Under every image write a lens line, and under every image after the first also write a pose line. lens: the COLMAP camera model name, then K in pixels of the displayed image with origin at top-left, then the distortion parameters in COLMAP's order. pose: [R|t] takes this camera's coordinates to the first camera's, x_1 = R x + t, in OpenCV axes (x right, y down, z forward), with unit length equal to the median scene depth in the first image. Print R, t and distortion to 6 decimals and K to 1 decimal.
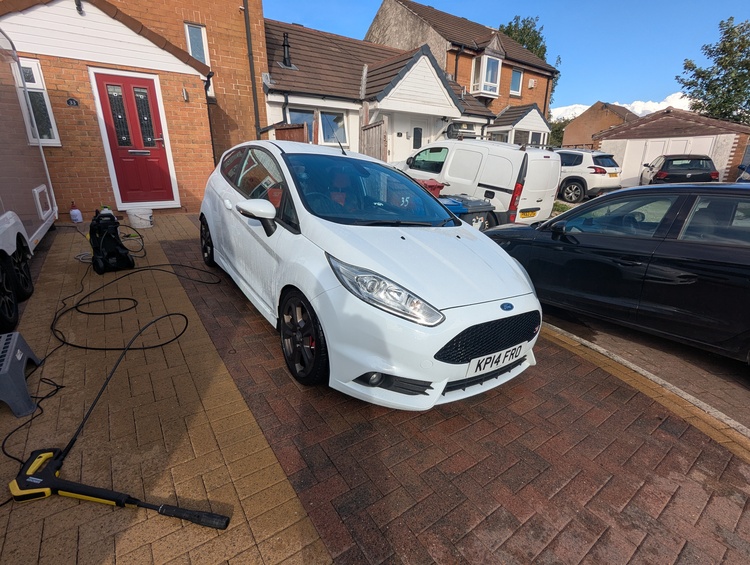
lens RADIAL K [[353.5, 0, 374.7], [0, 353.5, 282.1], [0, 0, 1]] dist [-0.007420, 0.002179]
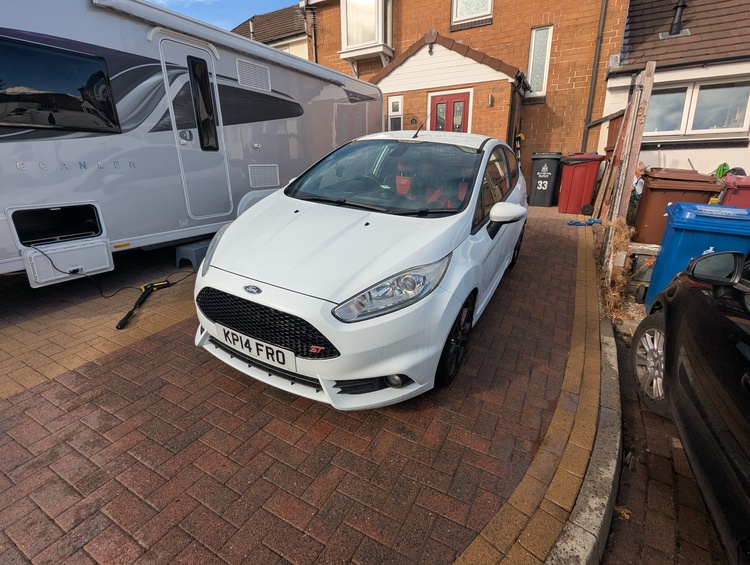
lens RADIAL K [[353.5, 0, 374.6], [0, 353.5, 281.5], [0, 0, 1]] dist [-0.007420, 0.002179]
pose [[0.442122, 0.250810, -0.861175, 0.437598], [-0.273135, 0.952158, 0.137082, -0.052871], [0.854356, 0.174610, 0.489476, 0.286610]]
